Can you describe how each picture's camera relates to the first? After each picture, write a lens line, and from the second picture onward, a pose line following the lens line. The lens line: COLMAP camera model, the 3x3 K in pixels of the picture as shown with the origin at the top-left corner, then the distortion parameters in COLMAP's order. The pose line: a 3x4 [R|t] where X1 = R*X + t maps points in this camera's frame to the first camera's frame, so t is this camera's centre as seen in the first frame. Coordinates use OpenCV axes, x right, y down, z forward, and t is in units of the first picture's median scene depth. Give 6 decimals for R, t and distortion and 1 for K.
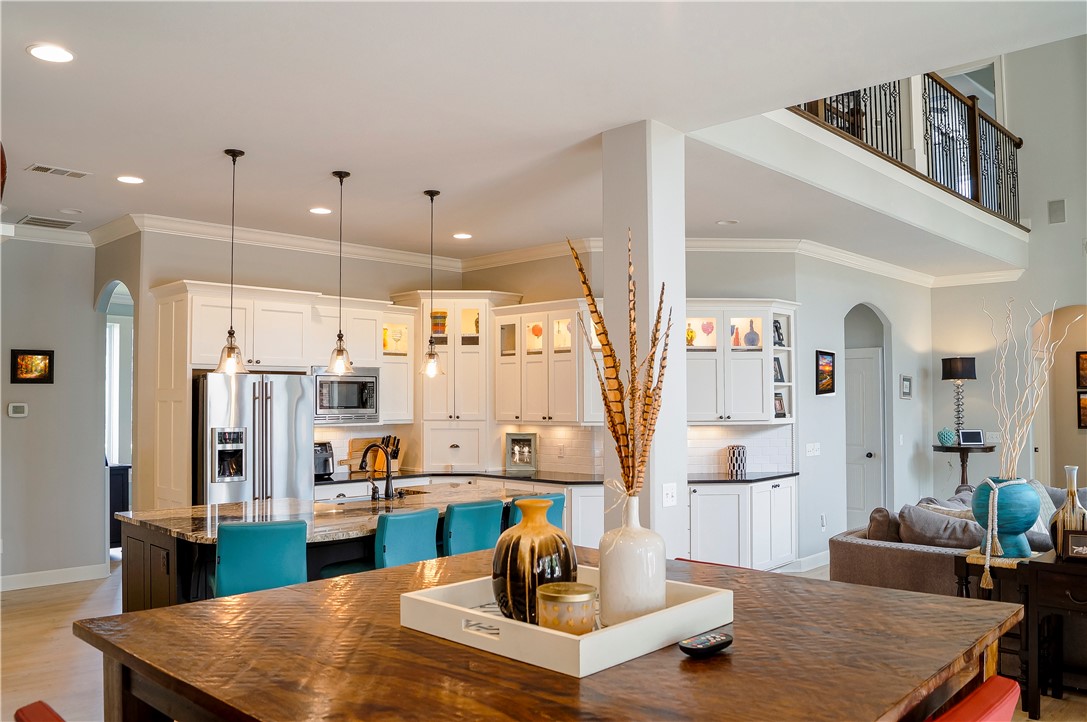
lens RADIAL K [[851.9, 0, 536.2], [0, 851.9, 365.7], [0, 0, 1]] dist [-0.095844, 0.048207]
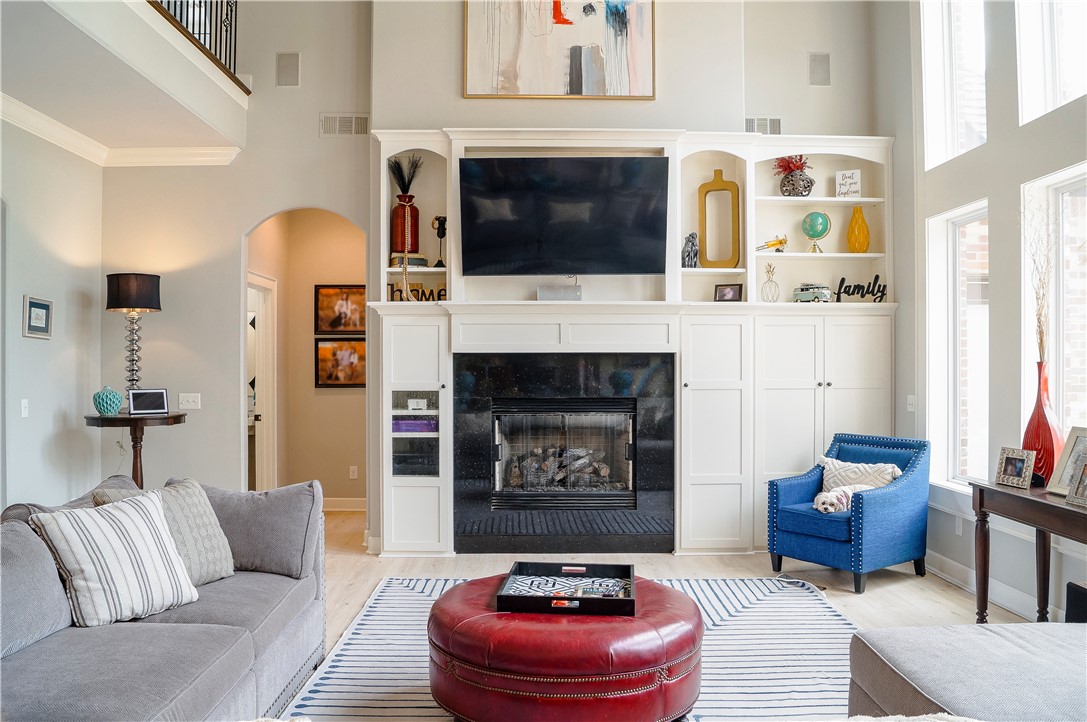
lens RADIAL K [[851.9, 0, 536.2], [0, 851.9, 365.7], [0, 0, 1]] dist [-0.095844, 0.048207]
pose [[0.705517, 0.002757, 0.708687, 0.276109], [-0.027897, 0.999325, 0.023885, 0.035134], [-0.708143, -0.036622, 0.705118, 0.343100]]
